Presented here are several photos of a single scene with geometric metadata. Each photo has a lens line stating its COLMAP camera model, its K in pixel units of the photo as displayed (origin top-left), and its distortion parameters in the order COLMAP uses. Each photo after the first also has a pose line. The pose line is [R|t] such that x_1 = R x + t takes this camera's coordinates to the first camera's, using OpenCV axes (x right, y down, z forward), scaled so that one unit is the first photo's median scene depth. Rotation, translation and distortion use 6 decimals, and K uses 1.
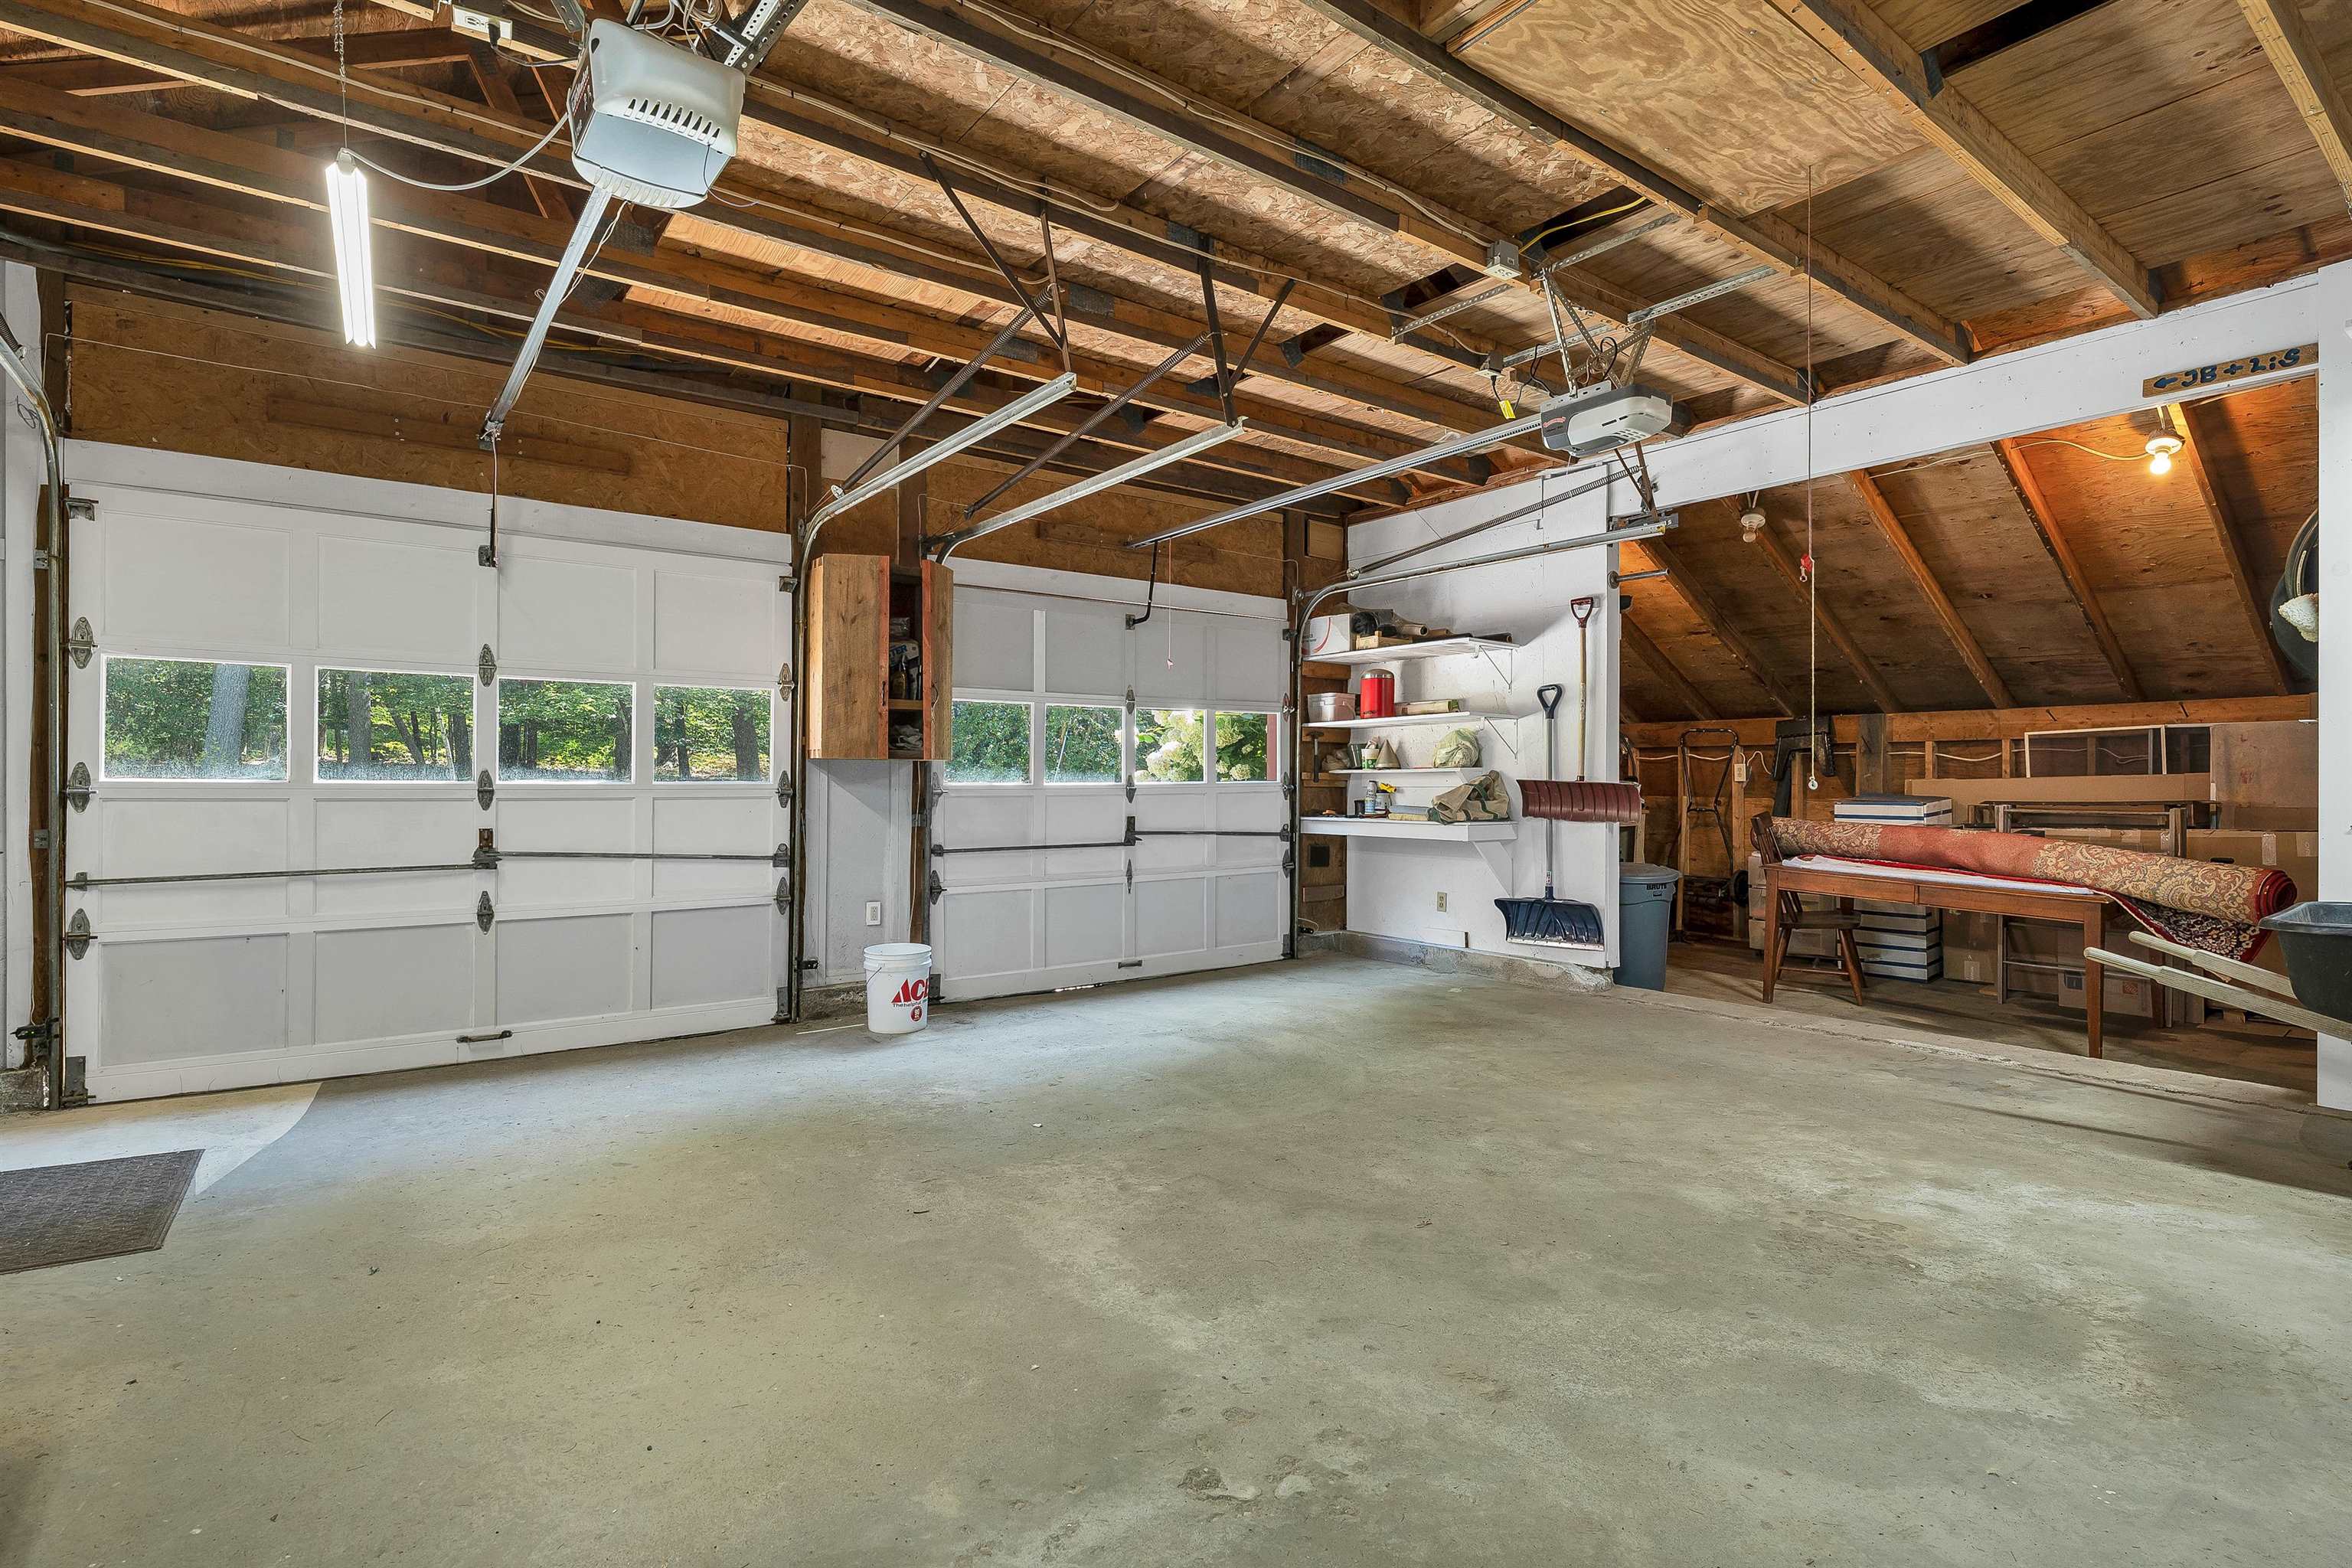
lens RADIAL K [[1130.0, 0, 1178.8], [0, 1130.0, 783.2], [0, 0, 1]] dist [-0.001158, -0.000117]
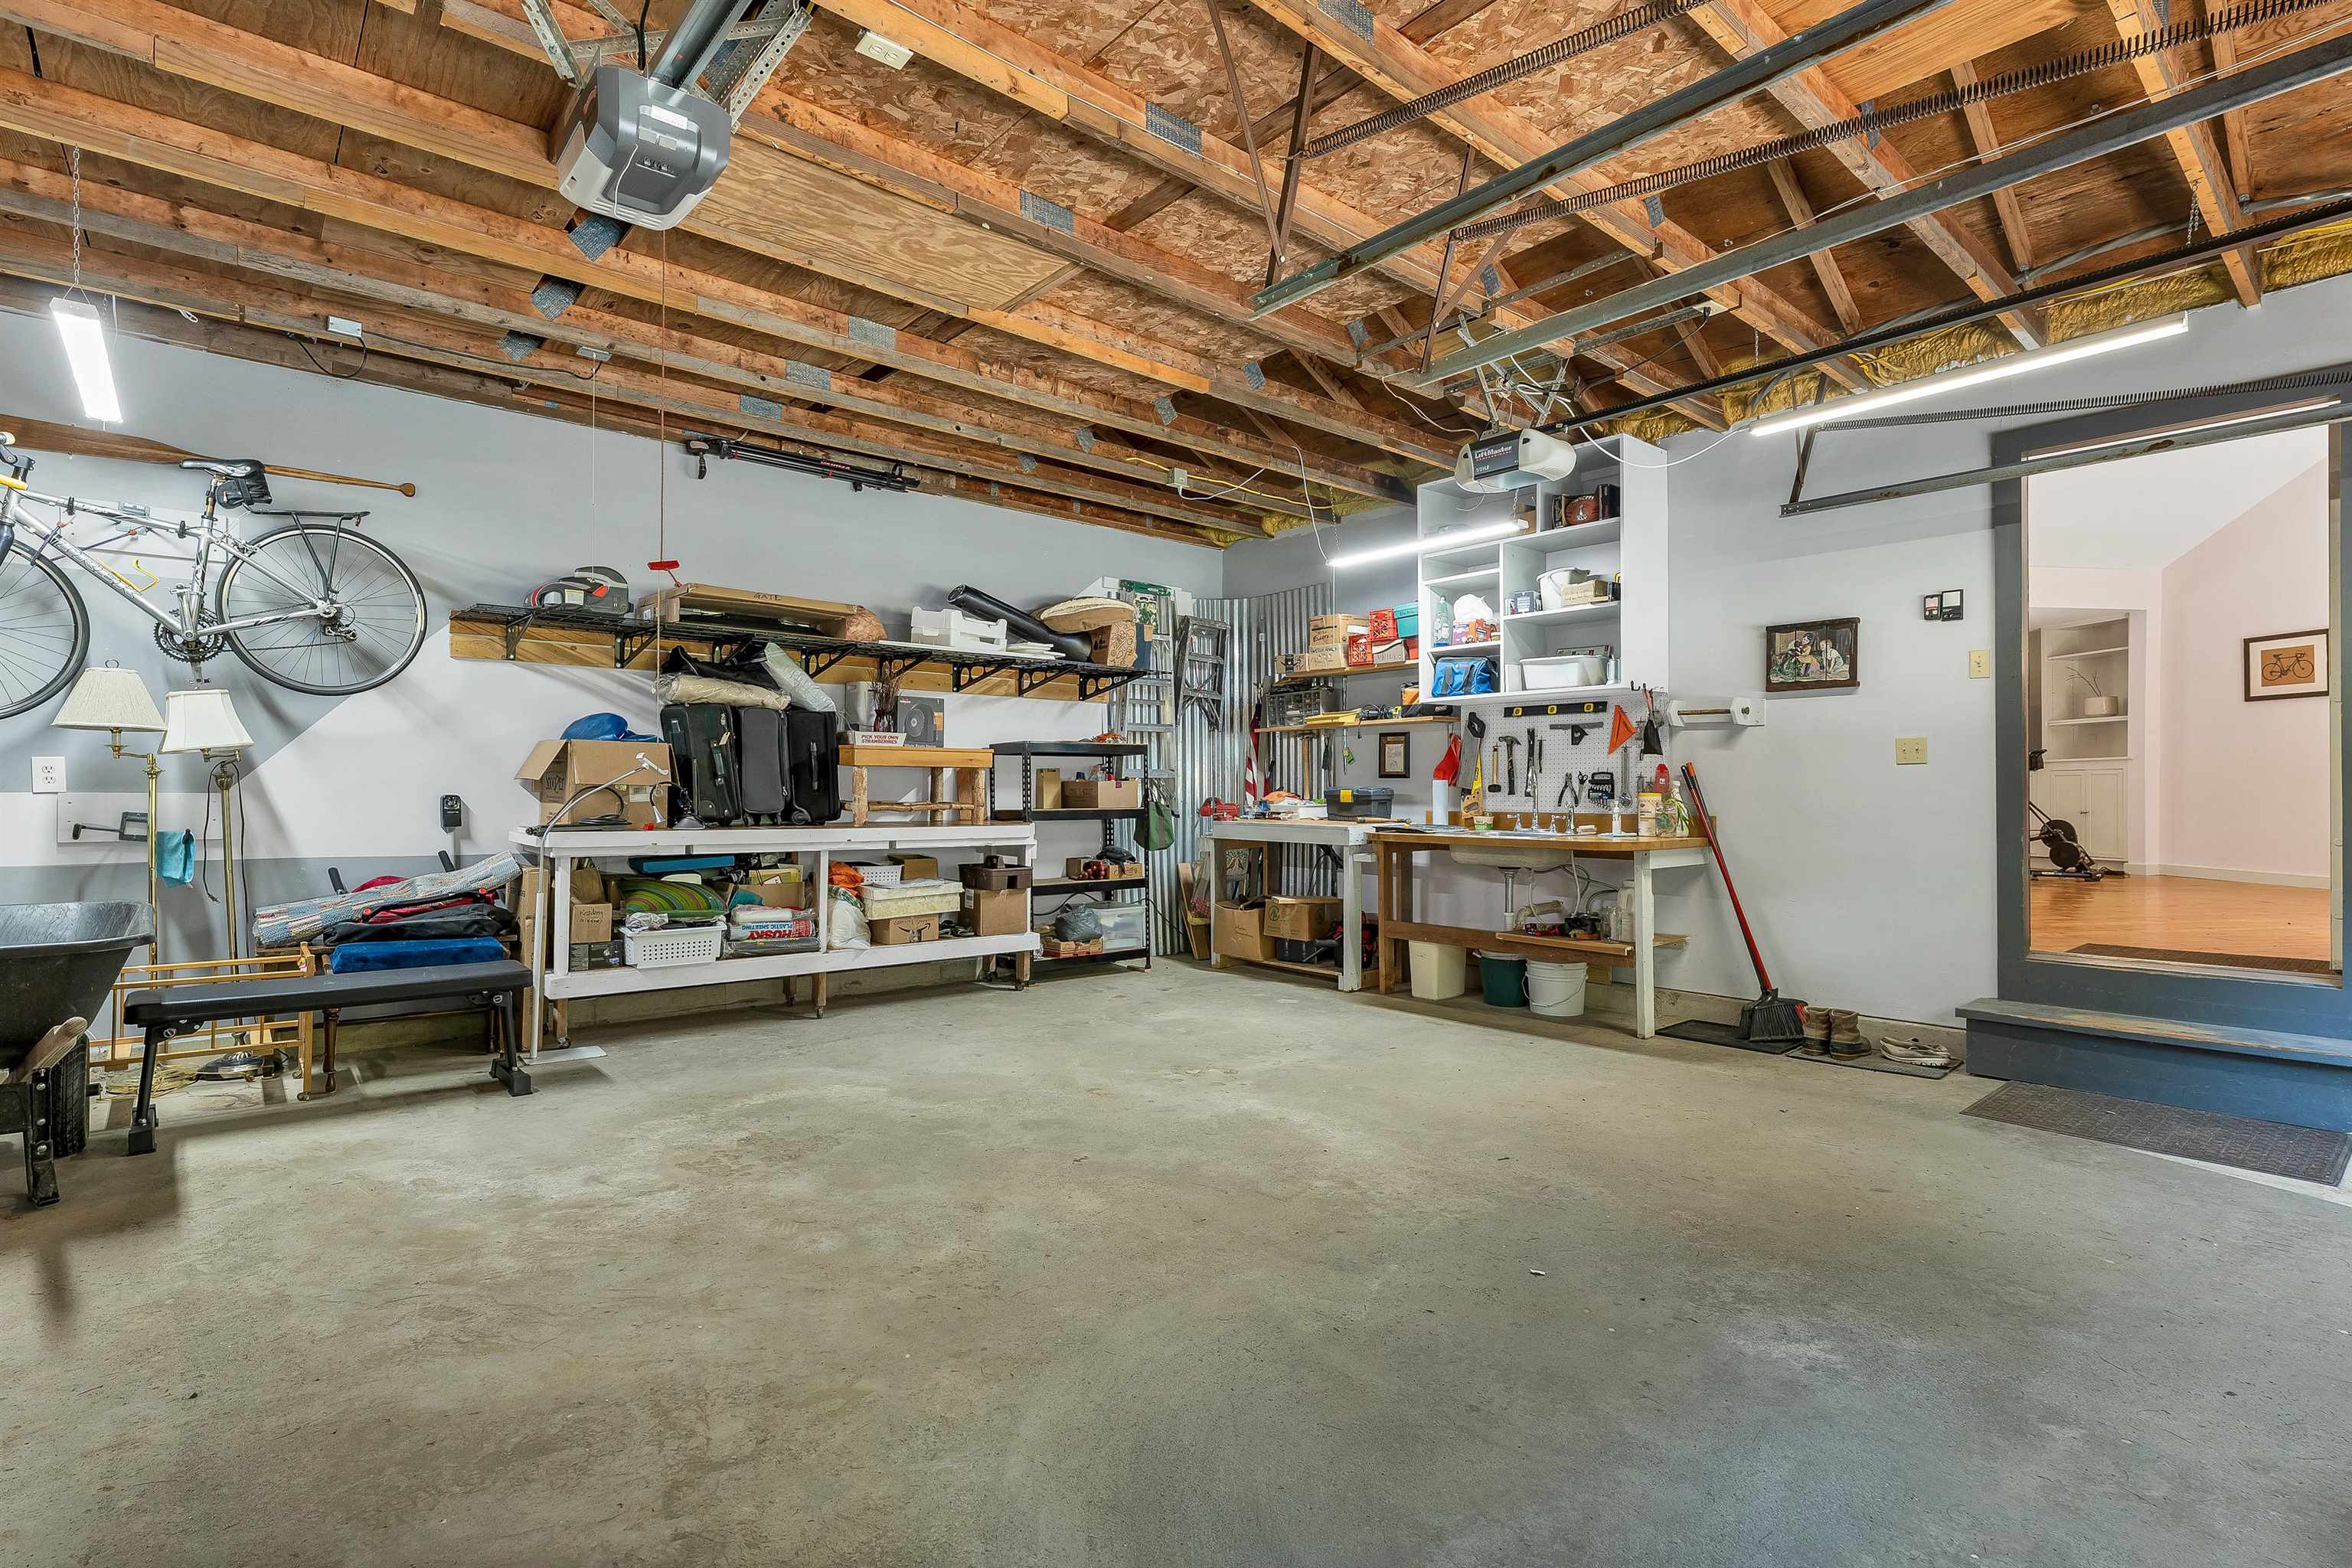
lens RADIAL K [[1130.0, 0, 1172.9], [0, 1130.0, 790.2], [0, 0, 1]] dist [-0.001158, -0.000117]
pose [[-0.997674, -0.004812, -0.068003, 0.195411], [-0.004635, 0.999985, -0.002764, -0.000228], [0.068015, -0.002442, -0.997681, 2.128780]]
